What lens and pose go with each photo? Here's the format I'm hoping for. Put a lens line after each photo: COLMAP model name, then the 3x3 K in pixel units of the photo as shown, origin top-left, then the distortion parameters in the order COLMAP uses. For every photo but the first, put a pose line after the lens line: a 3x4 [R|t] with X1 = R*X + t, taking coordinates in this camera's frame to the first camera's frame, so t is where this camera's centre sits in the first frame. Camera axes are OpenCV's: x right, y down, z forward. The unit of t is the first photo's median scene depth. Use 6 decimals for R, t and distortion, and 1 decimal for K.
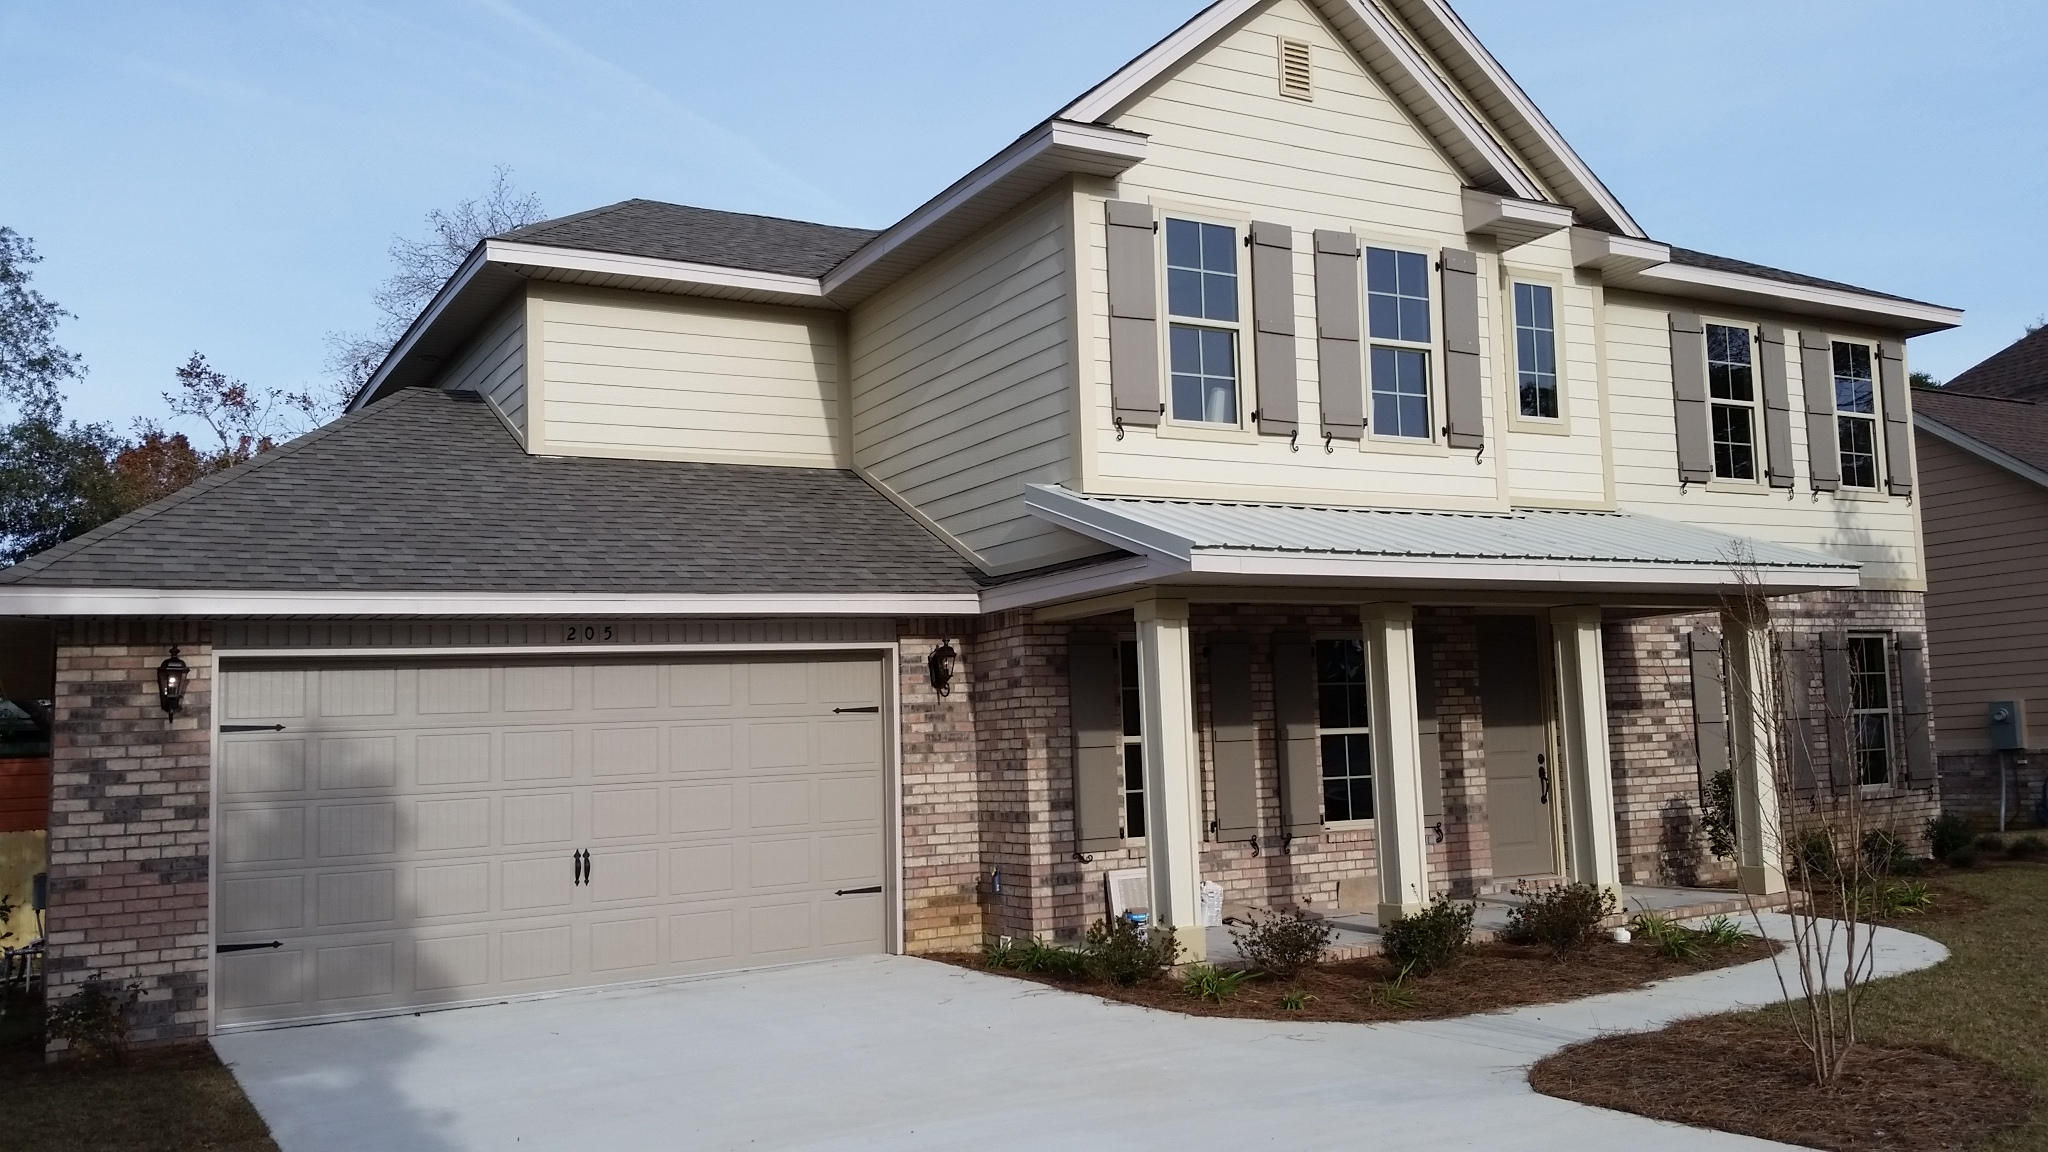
lens RADIAL K [[1820.4, 0, 1136.0], [0, 1820.4, 596.7], [0, 0, 1]] dist [0.146350, -0.318038]
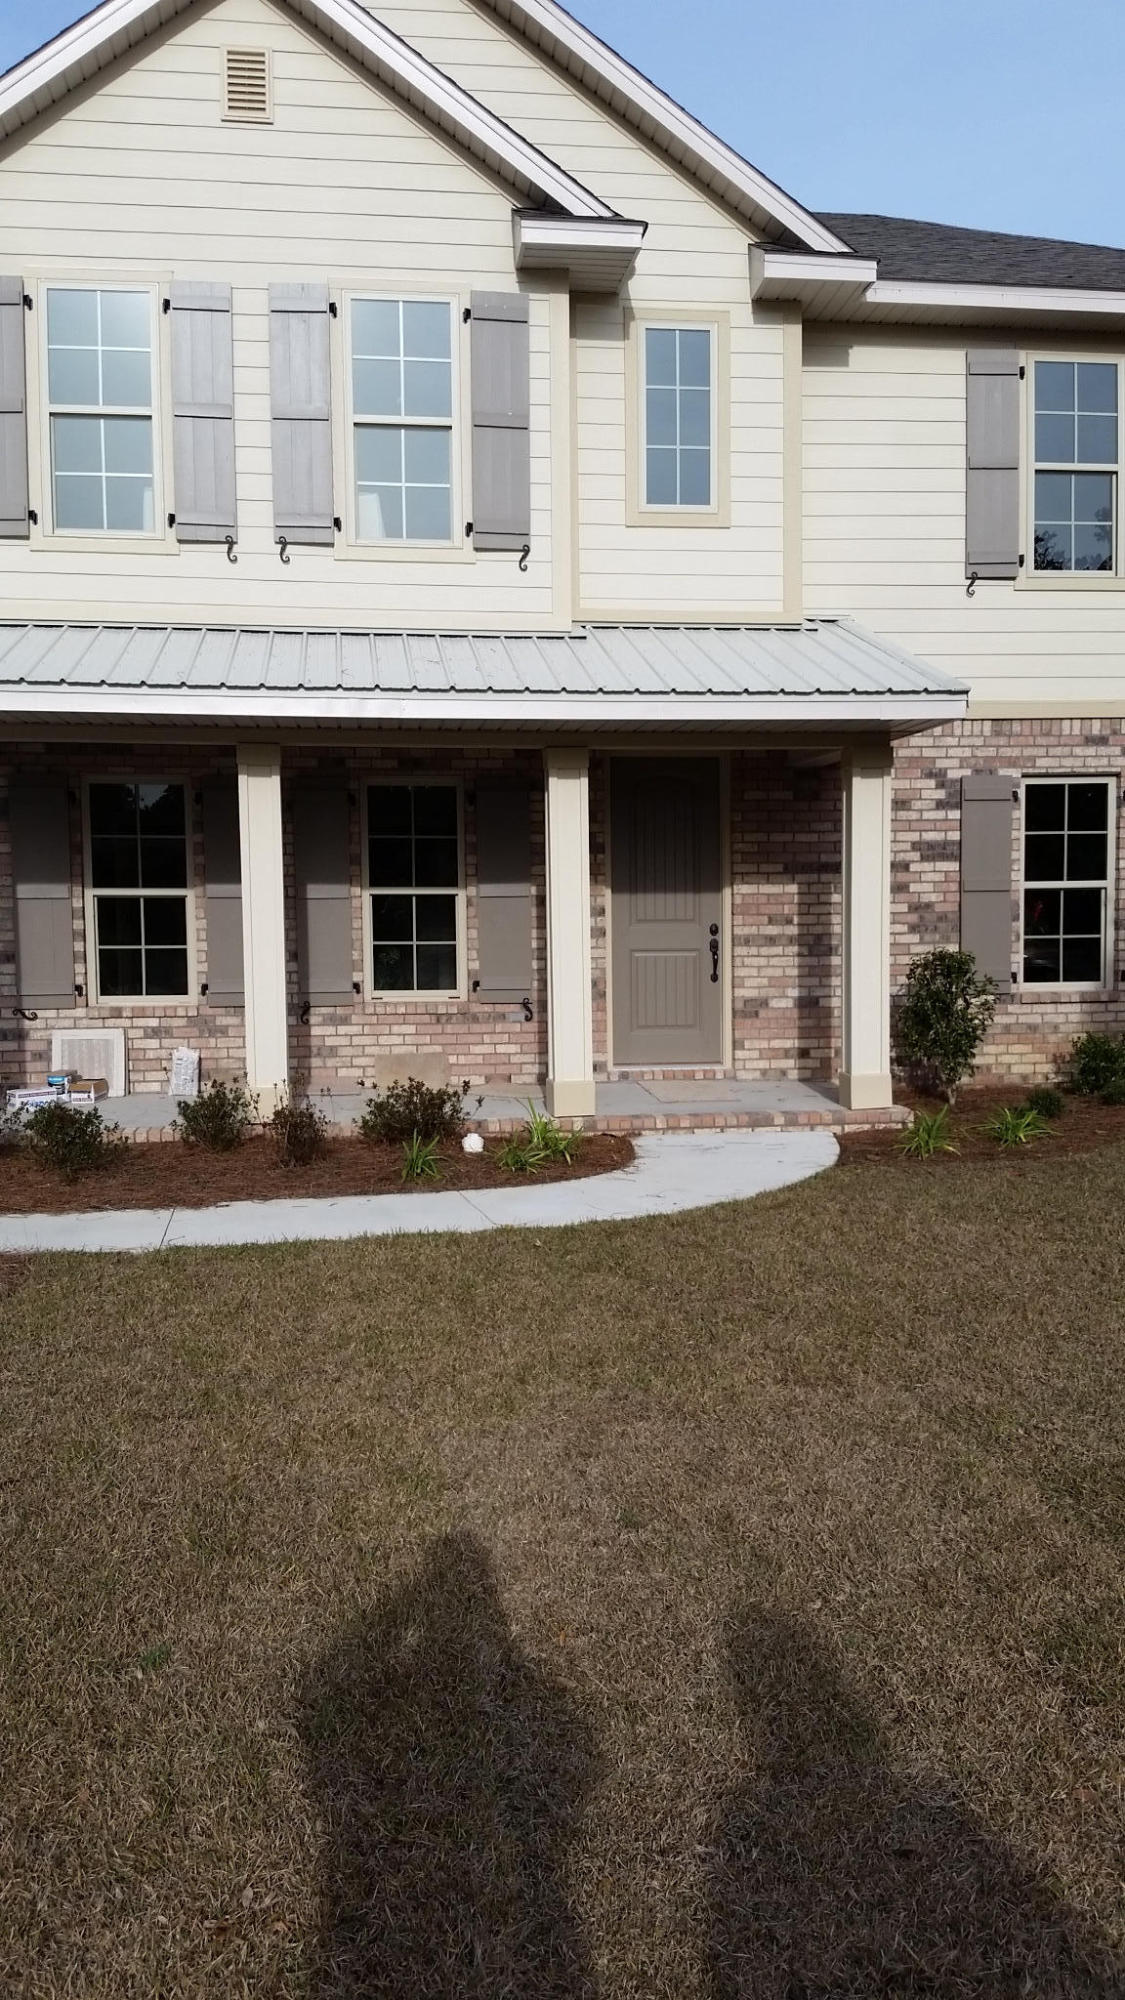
lens RADIAL K [[1777.7, 0, 612.2], [0, 1777.7, 1056.2], [0, 0, 1]] dist [0.146350, -0.318038]
pose [[0.904450, 0.074151, -0.420086, 0.591023], [0.004958, 0.982882, 0.184168, -0.006239], [0.426552, -0.168653, 0.888600, 0.269833]]
